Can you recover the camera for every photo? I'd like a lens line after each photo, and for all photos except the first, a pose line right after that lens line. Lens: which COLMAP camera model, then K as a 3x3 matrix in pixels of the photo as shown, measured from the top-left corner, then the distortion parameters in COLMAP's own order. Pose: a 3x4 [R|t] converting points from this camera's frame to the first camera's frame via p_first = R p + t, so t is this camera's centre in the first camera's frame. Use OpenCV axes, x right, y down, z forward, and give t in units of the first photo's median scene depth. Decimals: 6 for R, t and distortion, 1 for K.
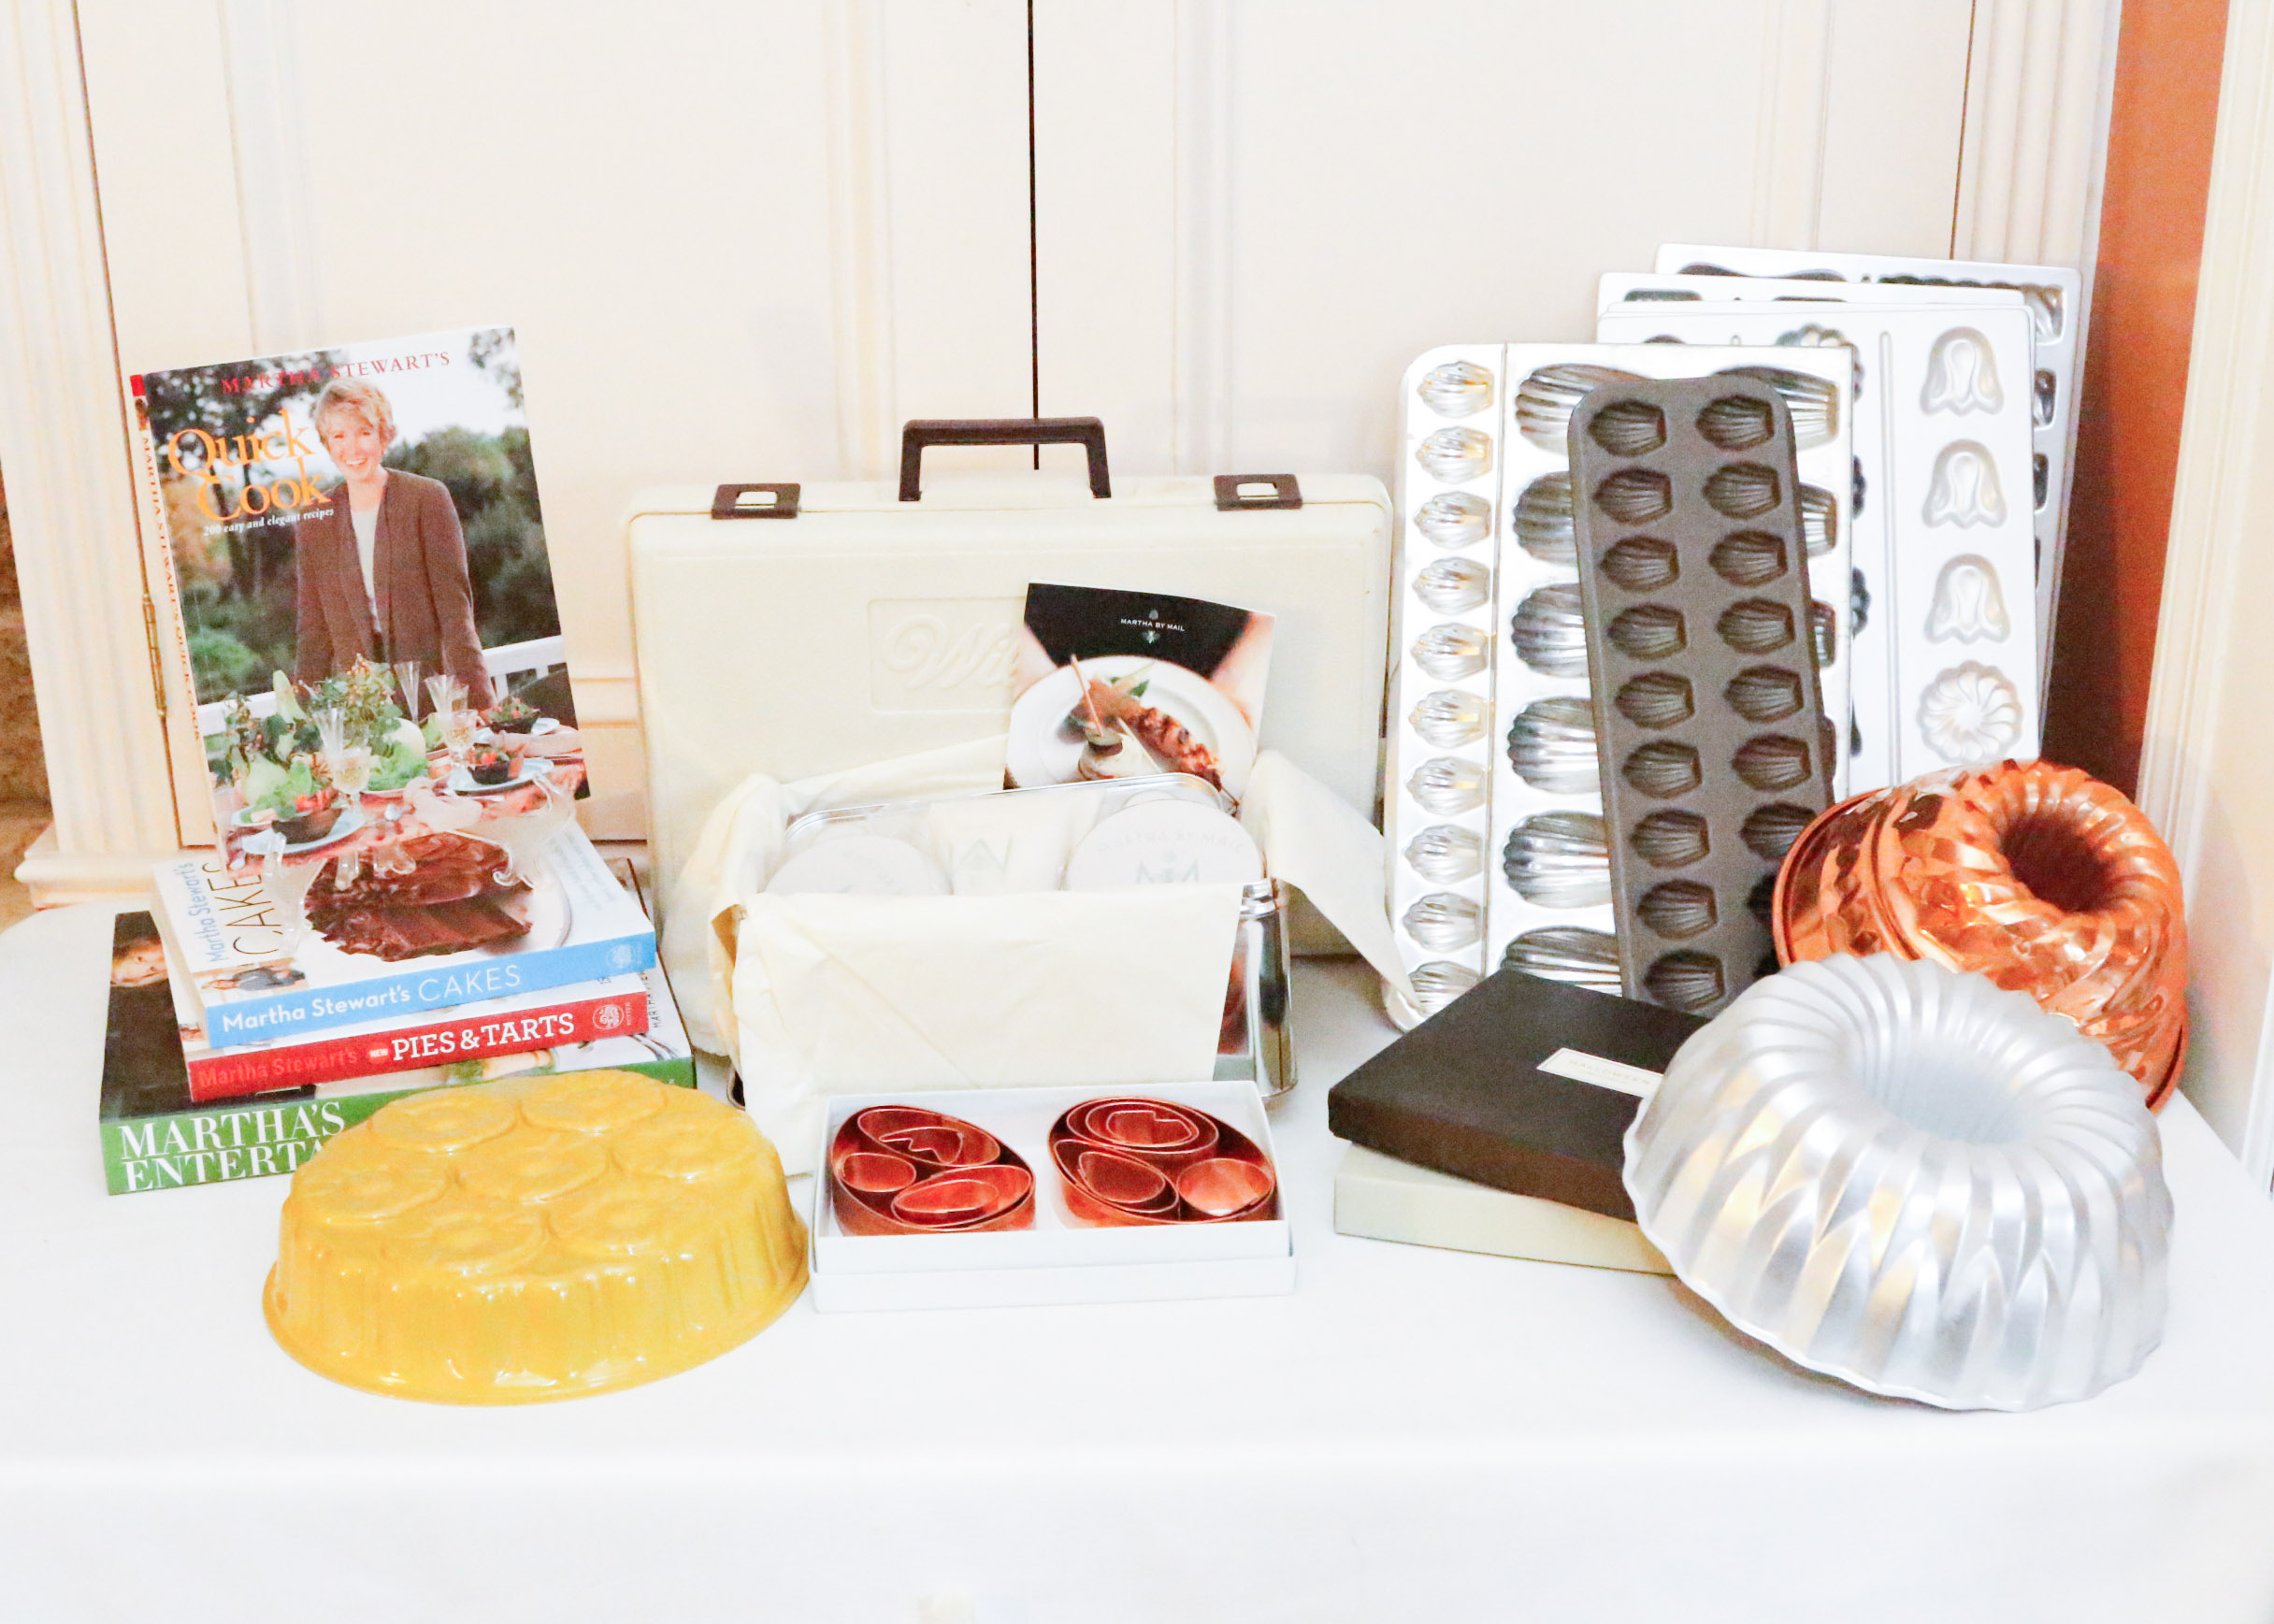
lens RADIAL K [[2687.6, 0, 1137.0], [0, 2687.6, 812.0], [0, 0, 1]] dist [-0.092007, -0.015923]
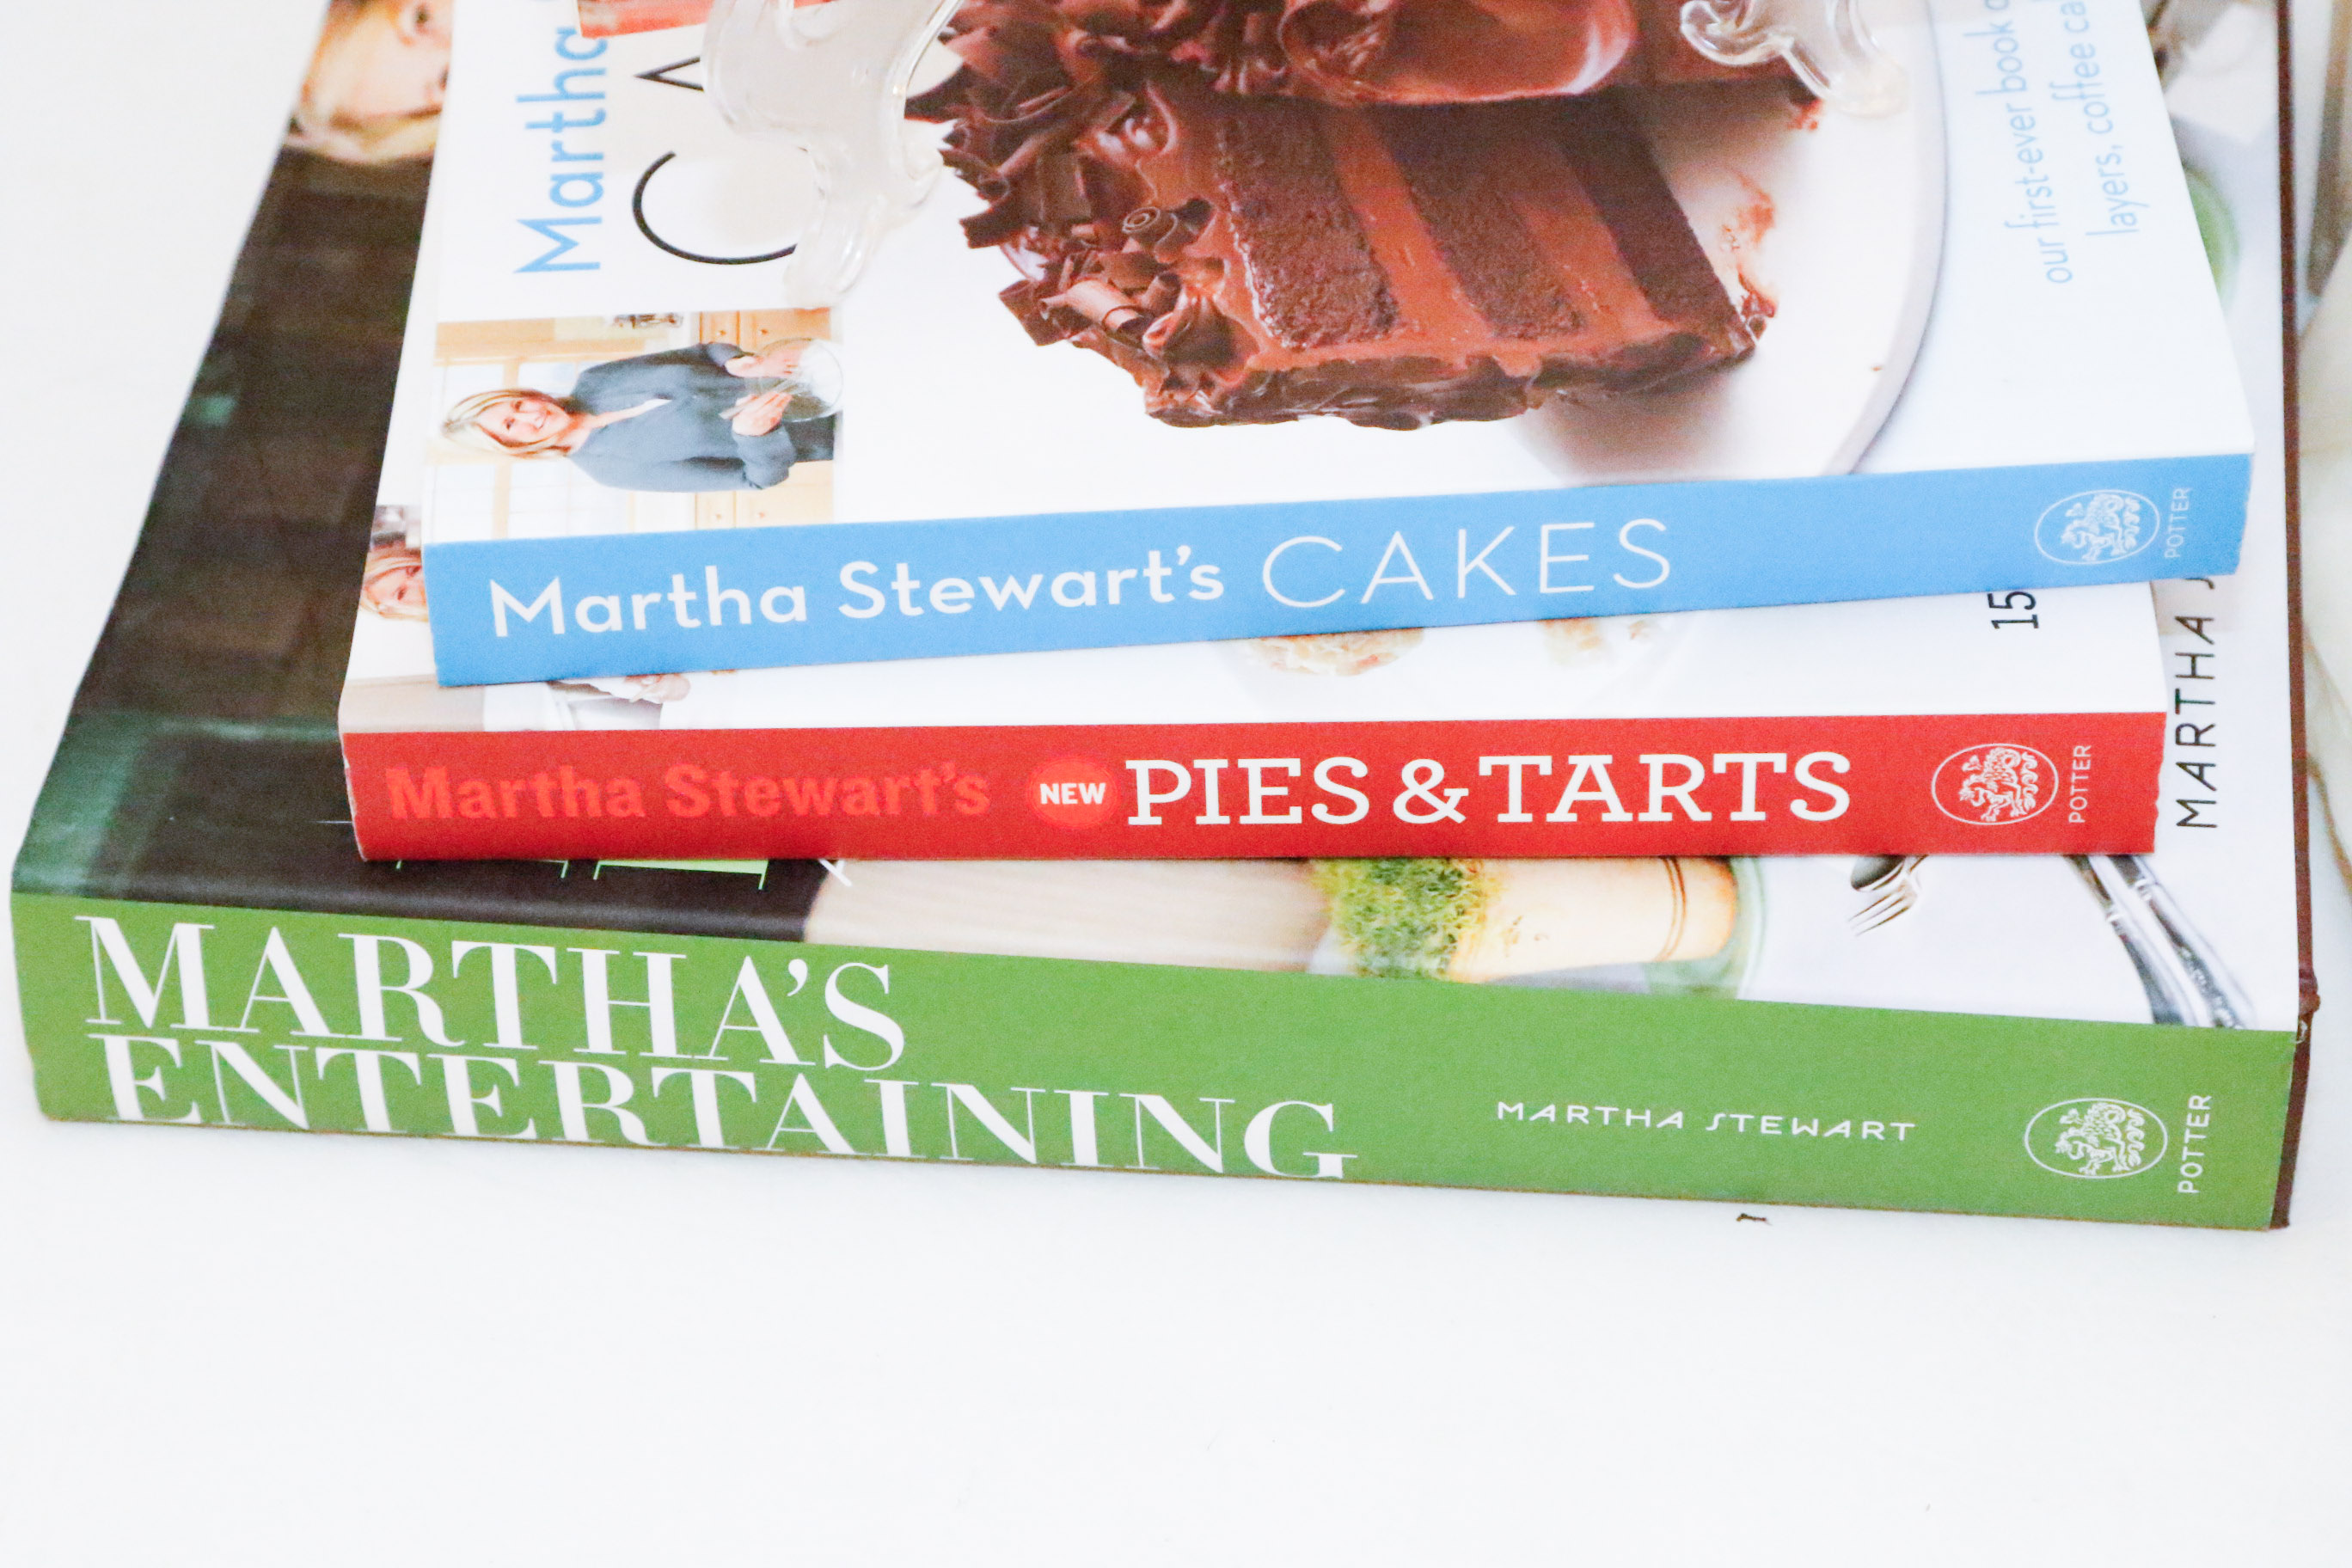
lens RADIAL K [[6264.3, 0, 1176.0], [0, 6264.3, 784.0], [0, 0, 1]] dist [0.173134, 0.279622]
pose [[0.912565, 0.244613, -0.327704, -0.079149], [-0.109112, 0.917963, 0.381364, -0.138688], [0.394106, -0.312263, 0.864391, 0.484128]]
